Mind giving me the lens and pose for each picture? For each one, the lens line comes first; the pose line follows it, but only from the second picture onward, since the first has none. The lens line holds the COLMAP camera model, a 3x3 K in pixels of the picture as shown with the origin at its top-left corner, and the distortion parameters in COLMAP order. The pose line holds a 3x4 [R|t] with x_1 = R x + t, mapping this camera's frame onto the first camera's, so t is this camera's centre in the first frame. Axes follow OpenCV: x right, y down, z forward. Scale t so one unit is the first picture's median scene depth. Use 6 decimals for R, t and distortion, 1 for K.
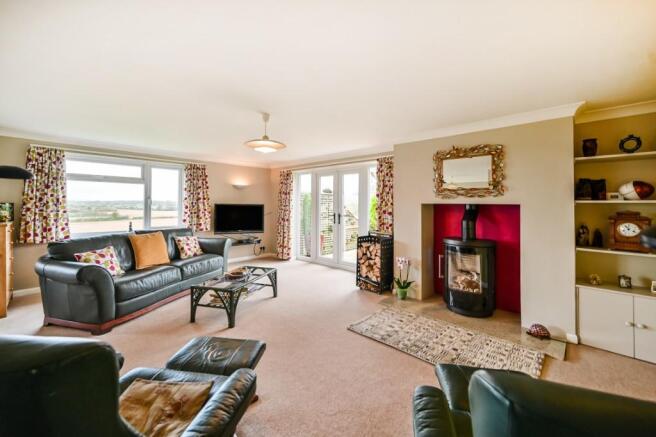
lens RADIAL K [[263.9, 0, 326.5], [0, 263.9, 205.7], [0, 0, 1]] dist [-0.000955, -0.000073]
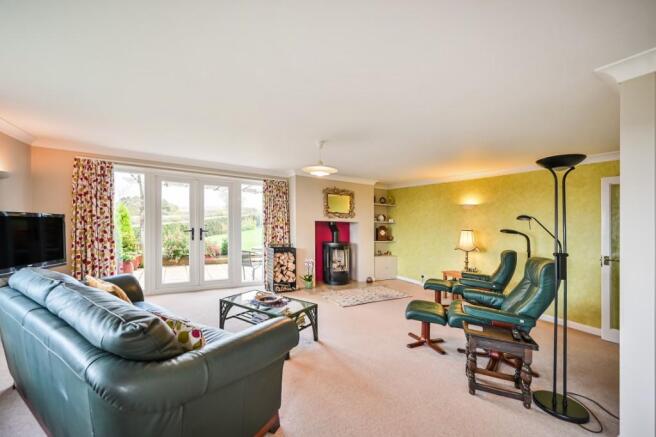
lens RADIAL K [[269.7, 0, 328.0], [0, 269.7, 218.5], [0, 0, 1]] dist [0.000610, 0.000061]
pose [[0.272674, 0.018189, 0.961935, -0.969529], [-0.021530, 0.999686, -0.012800, -0.001797], [-0.961866, -0.017220, 0.272980, 0.476771]]
